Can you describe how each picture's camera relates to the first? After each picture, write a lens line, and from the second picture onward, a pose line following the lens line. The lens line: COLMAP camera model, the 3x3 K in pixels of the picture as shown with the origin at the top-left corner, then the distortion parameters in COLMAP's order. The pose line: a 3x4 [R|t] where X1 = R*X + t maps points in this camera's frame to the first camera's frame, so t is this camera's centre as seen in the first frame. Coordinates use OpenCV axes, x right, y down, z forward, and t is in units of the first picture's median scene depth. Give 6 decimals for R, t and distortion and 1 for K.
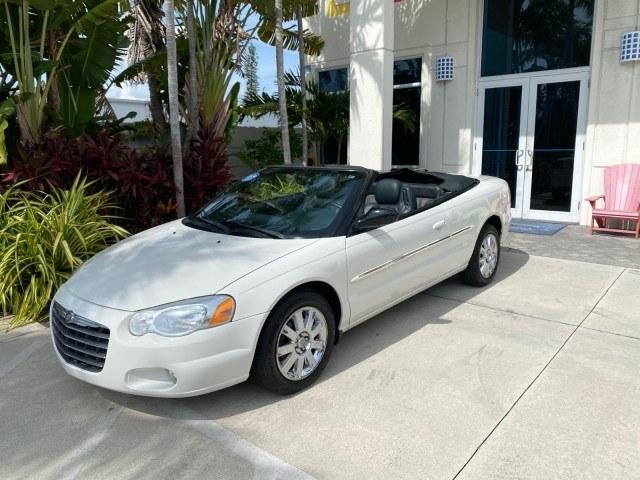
lens RADIAL K [[493.1, 0, 320.0], [0, 493.1, 240.5], [0, 0, 1]] dist [0.028240, -0.034734]
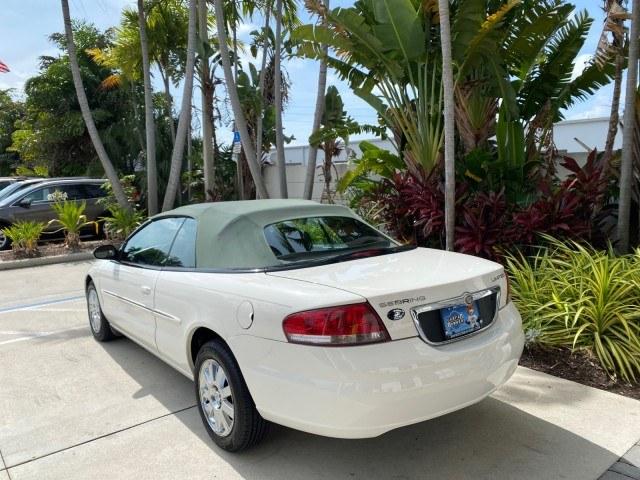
lens RADIAL K [[493.1, 0, 317.4], [0, 493.1, 239.3], [0, 0, 1]] dist [0.028240, -0.034734]
pose [[-0.193973, 0.141035, -0.970816, 0.695263], [-0.164945, 0.970834, 0.173994, -0.218847], [0.967041, 0.193882, -0.165053, 0.958587]]
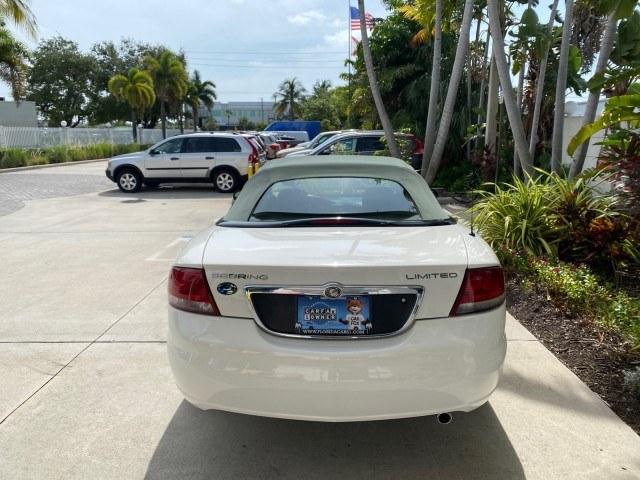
lens RADIAL K [[493.1, 0, 315.1], [0, 493.1, 236.7], [0, 0, 1]] dist [0.028240, -0.034734]
pose [[-0.776733, 0.147128, -0.612404, 0.483640], [-0.100720, 0.930804, 0.351368, -0.263758], [0.621724, 0.334601, -0.708168, 1.224671]]
